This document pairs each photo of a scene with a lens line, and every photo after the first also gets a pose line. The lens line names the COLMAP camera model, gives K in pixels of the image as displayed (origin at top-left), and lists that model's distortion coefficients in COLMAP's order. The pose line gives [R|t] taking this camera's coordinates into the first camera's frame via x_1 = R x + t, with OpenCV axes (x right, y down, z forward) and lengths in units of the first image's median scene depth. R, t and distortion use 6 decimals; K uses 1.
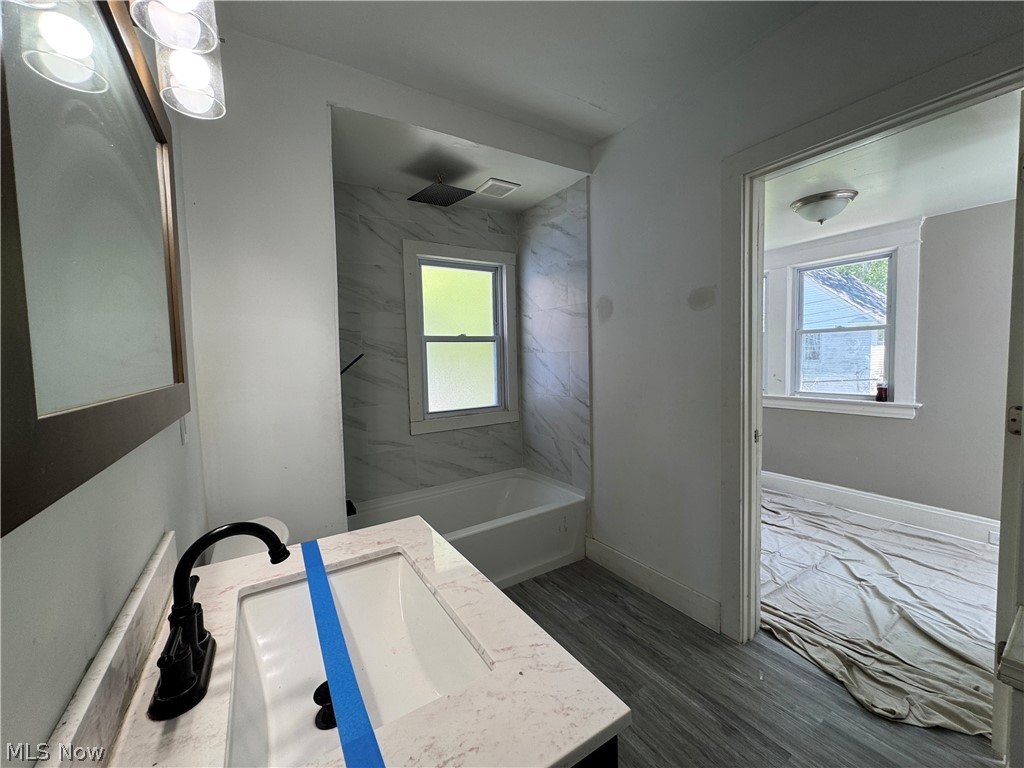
lens RADIAL K [[409.5, 0, 510.5], [0, 409.5, 382.6], [0, 0, 1]] dist [-0.002506, 0.000054]
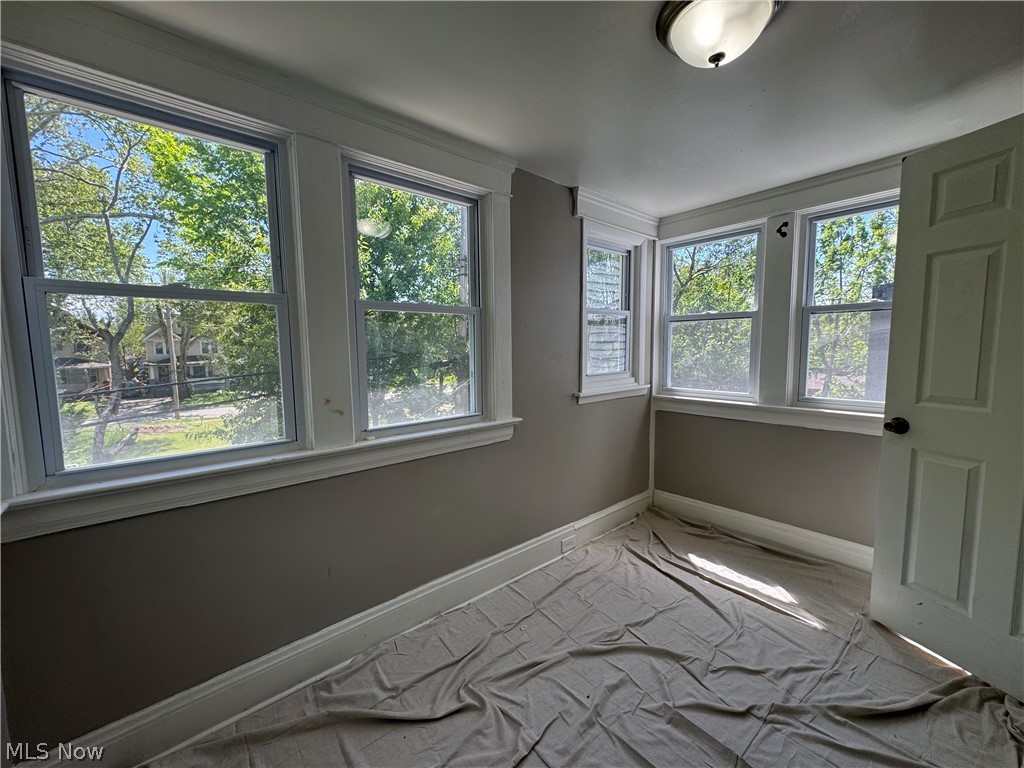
lens RADIAL K [[409.5, 0, 510.5], [0, 409.5, 382.6], [0, 0, 1]] dist [-0.002506, 0.000054]
pose [[-0.149037, -0.066208, 0.986613, 0.258925], [0.073009, 0.994296, 0.077752, -0.073110], [-0.986133, 0.083620, -0.143353, 1.109385]]
